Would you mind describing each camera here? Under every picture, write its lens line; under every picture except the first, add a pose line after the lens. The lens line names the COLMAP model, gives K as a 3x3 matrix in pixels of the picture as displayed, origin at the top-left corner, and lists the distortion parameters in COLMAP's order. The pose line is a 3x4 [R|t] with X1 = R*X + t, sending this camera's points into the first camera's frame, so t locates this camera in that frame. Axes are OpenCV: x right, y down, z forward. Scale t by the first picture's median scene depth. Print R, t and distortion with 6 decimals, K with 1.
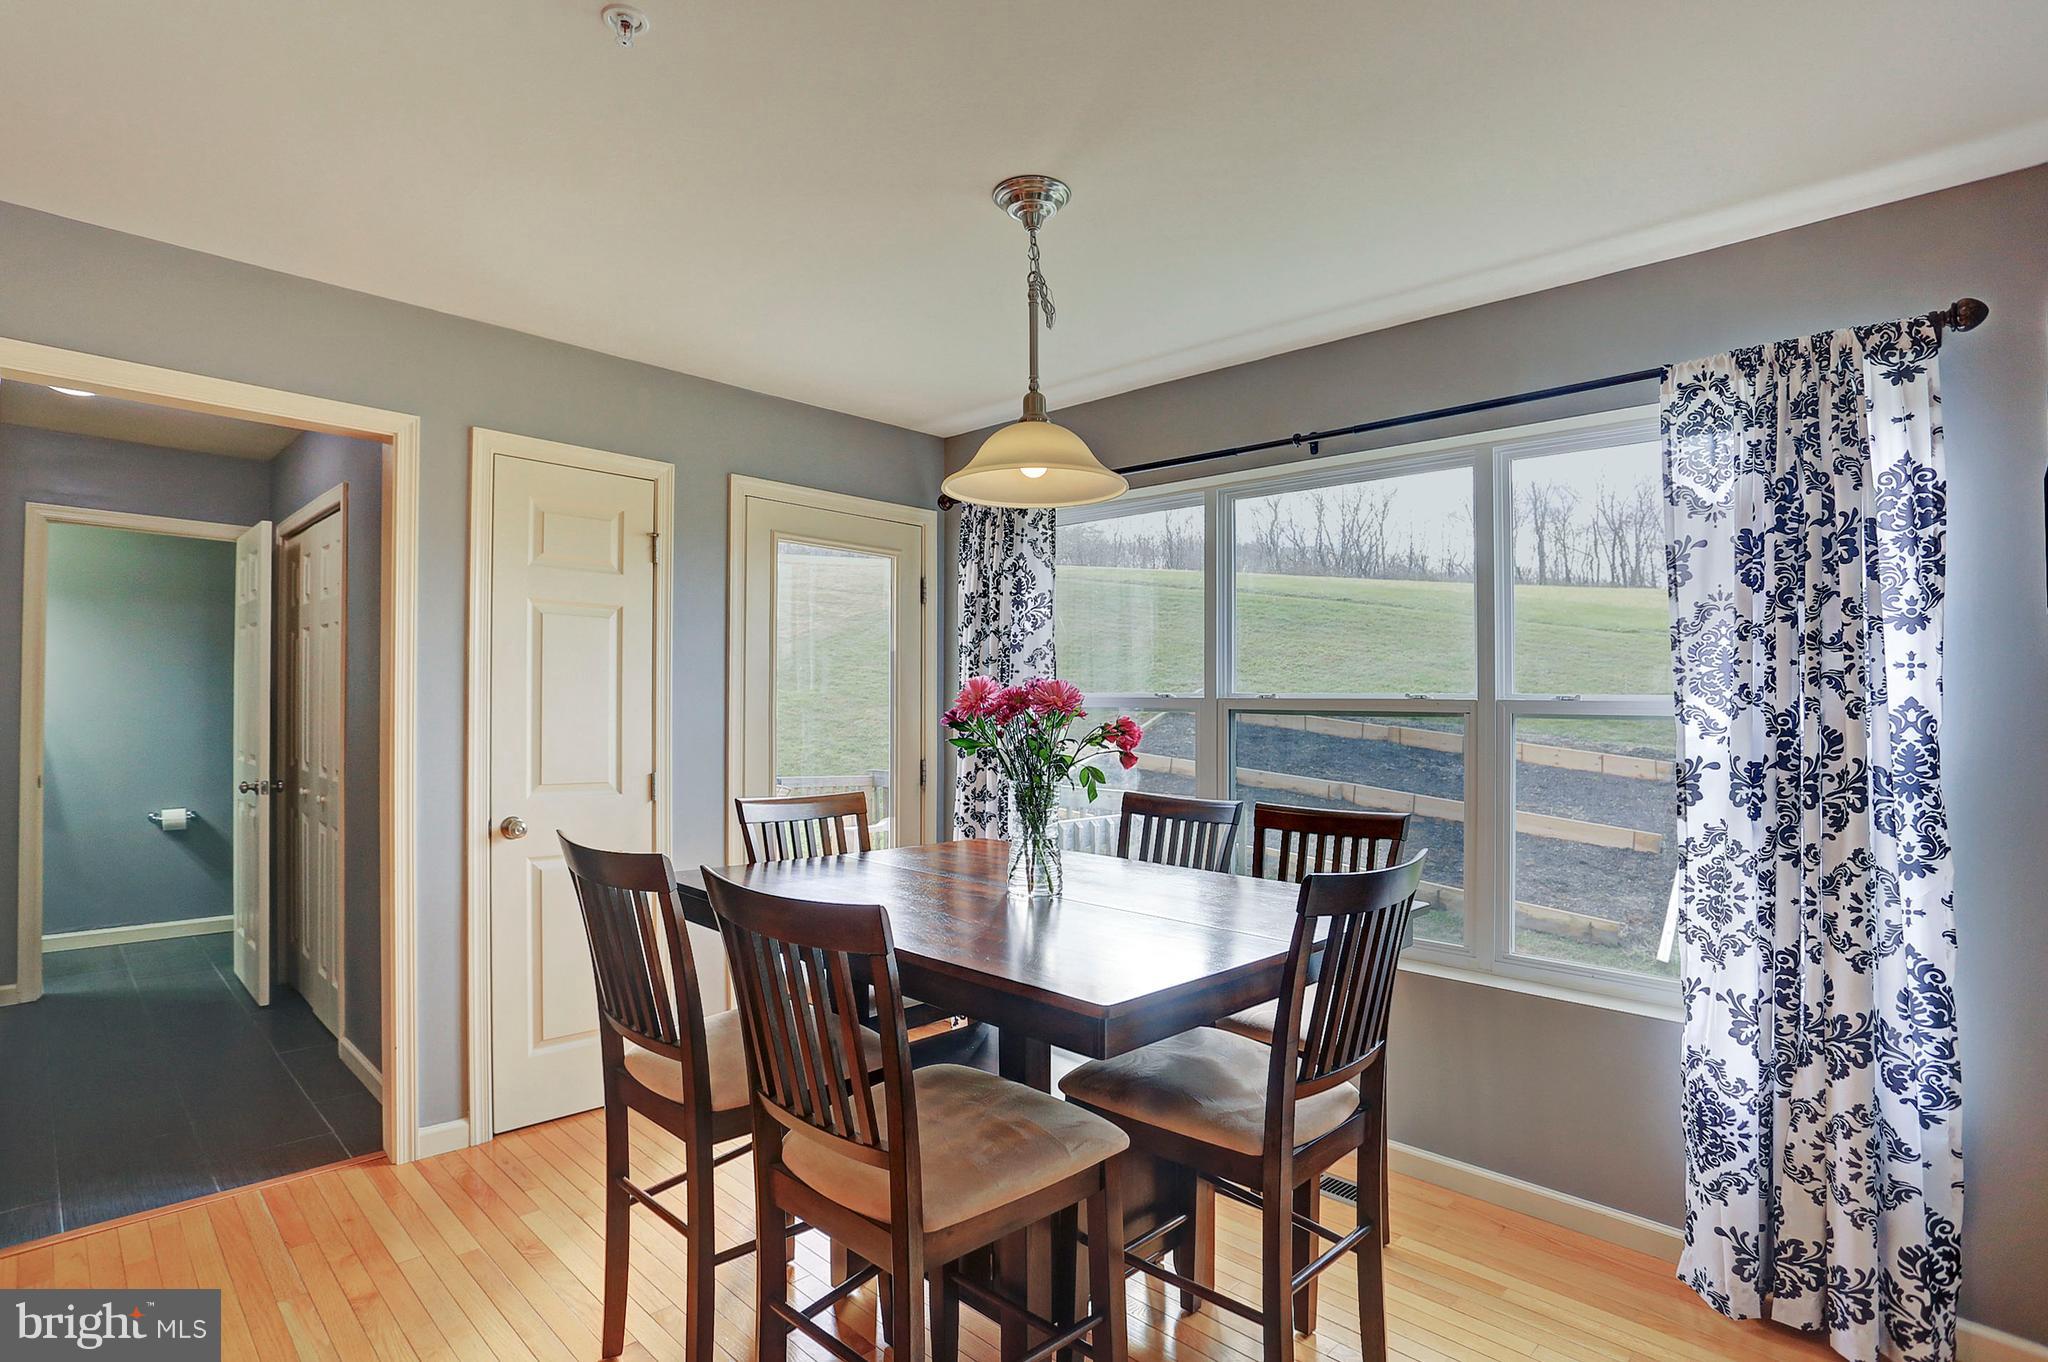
lens RADIAL K [[1037.1, 0, 1022.0], [0, 1037.1, 684.6], [0, 0, 1]] dist [-0.019326, 0.005608]
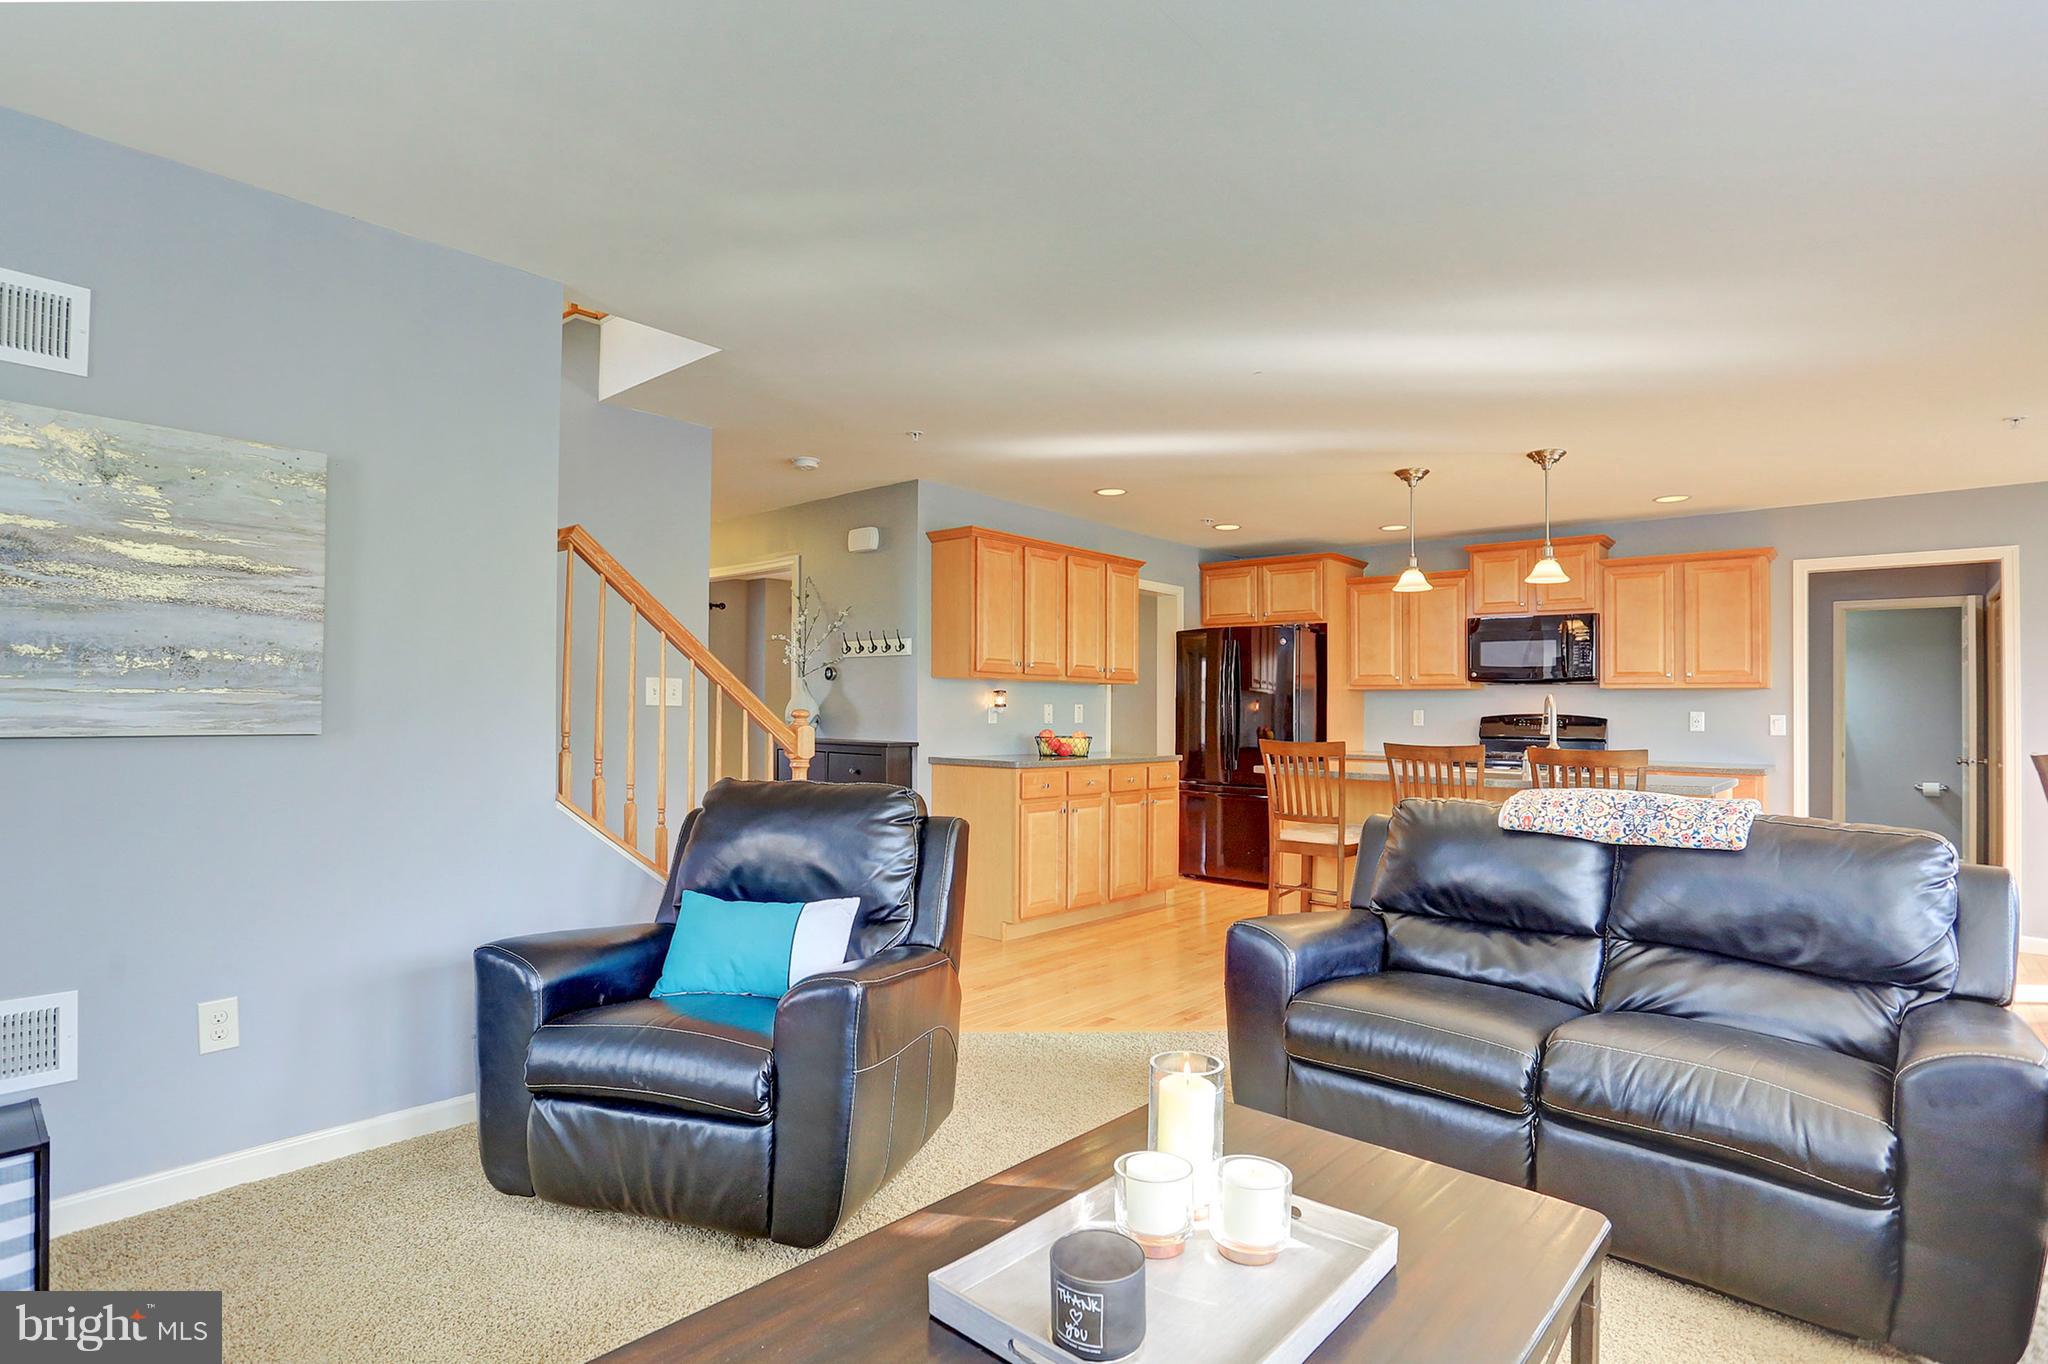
lens RADIAL K [[1037.1, 0, 1019.1], [0, 1037.1, 692.1], [0, 0, 1]] dist [-0.019326, 0.005608]
pose [[0.079393, -0.039781, -0.996049, 1.547353], [0.007604, 0.999199, -0.039301, 0.089615], [0.996814, -0.004454, 0.079632, -1.254418]]
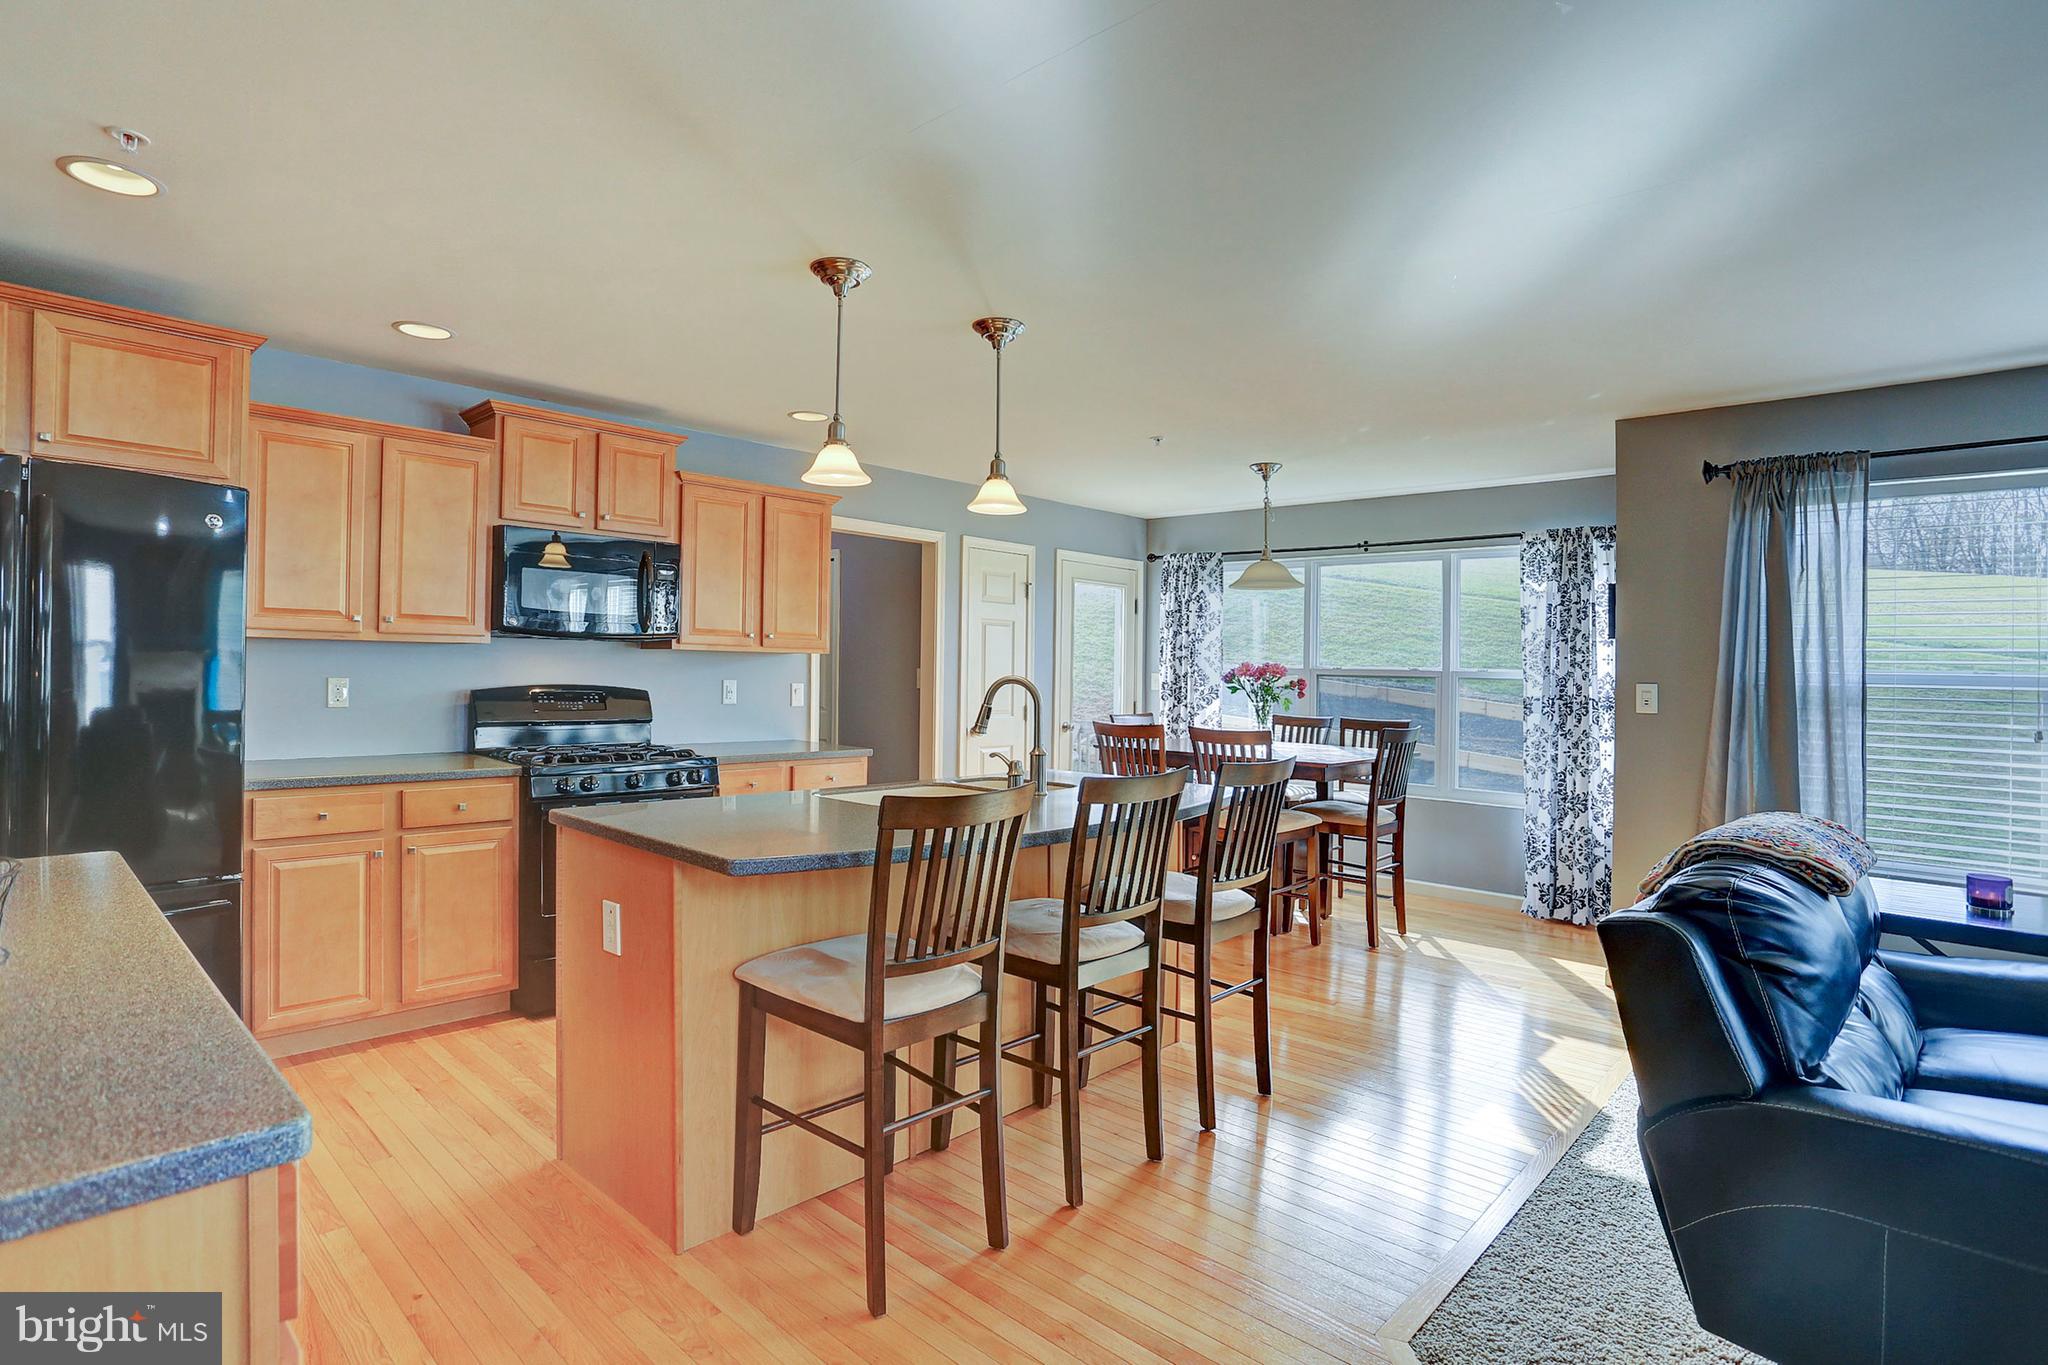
lens RADIAL K [[1037.1, 0, 1021.5], [0, 1037.1, 667.5], [0, 0, 1]] dist [-0.019326, 0.005608]
pose [[0.999781, 0.006490, 0.019884, -0.630397], [-0.006889, 0.999775, 0.020045, -0.039404], [-0.019750, -0.020178, 0.999601, -1.495691]]
